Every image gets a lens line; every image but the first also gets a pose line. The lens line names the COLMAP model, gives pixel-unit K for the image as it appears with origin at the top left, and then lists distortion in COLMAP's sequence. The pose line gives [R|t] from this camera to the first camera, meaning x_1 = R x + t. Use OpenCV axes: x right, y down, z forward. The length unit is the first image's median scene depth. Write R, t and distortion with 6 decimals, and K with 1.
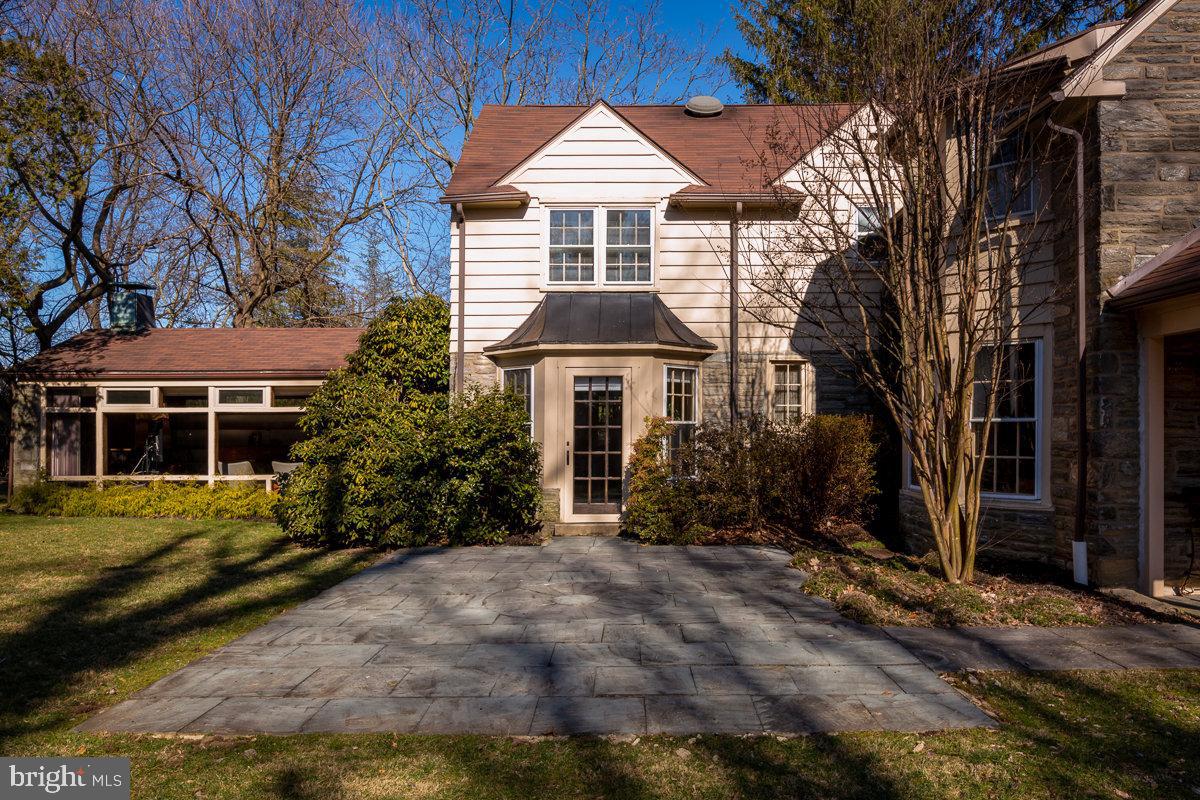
lens RADIAL K [[855.8, 0, 600.3], [0, 855.8, 399.3], [0, 0, 1]] dist [0.003963, 0.003716]
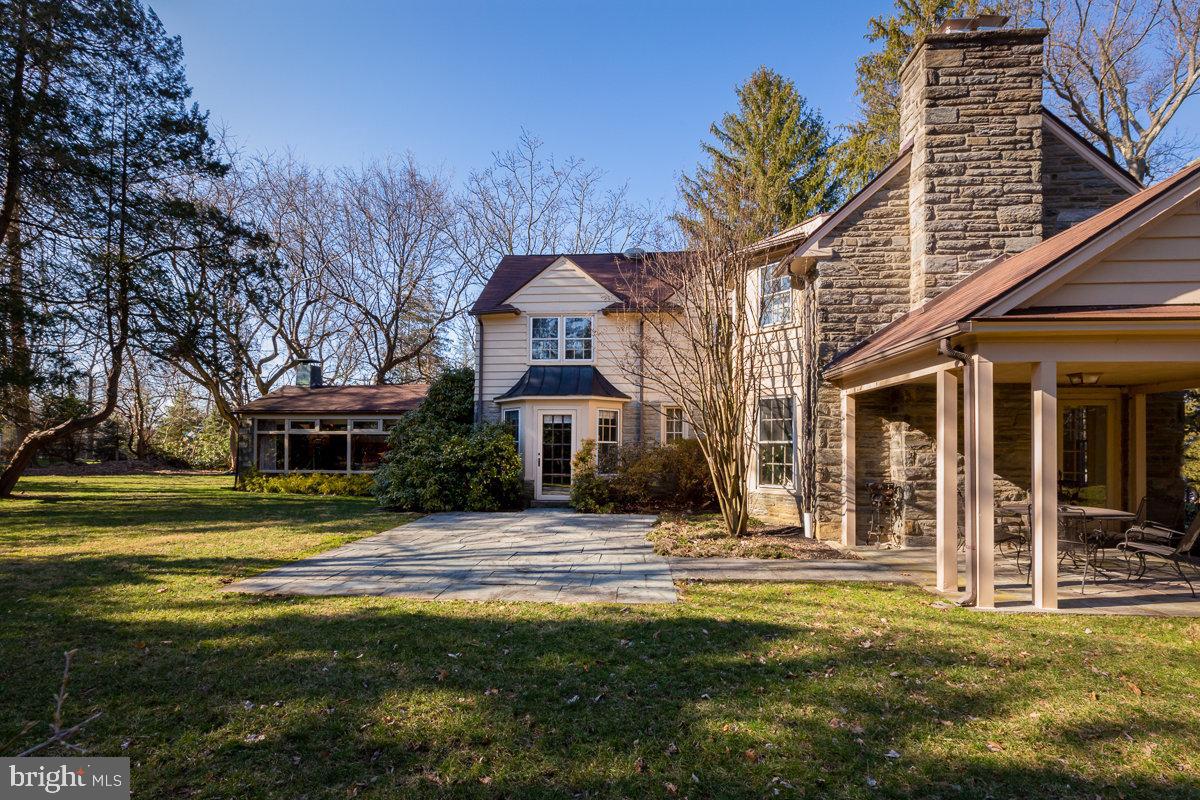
lens RADIAL K [[559.6, 0, 592.4], [0, 559.6, 423.3], [0, 0, 1]] dist [0.002267, 0.000056]
pose [[0.997307, 0.006626, -0.073042, 0.144167], [-0.007314, 0.999931, -0.009154, -0.000143], [0.072976, 0.009664, 0.997287, -0.113164]]
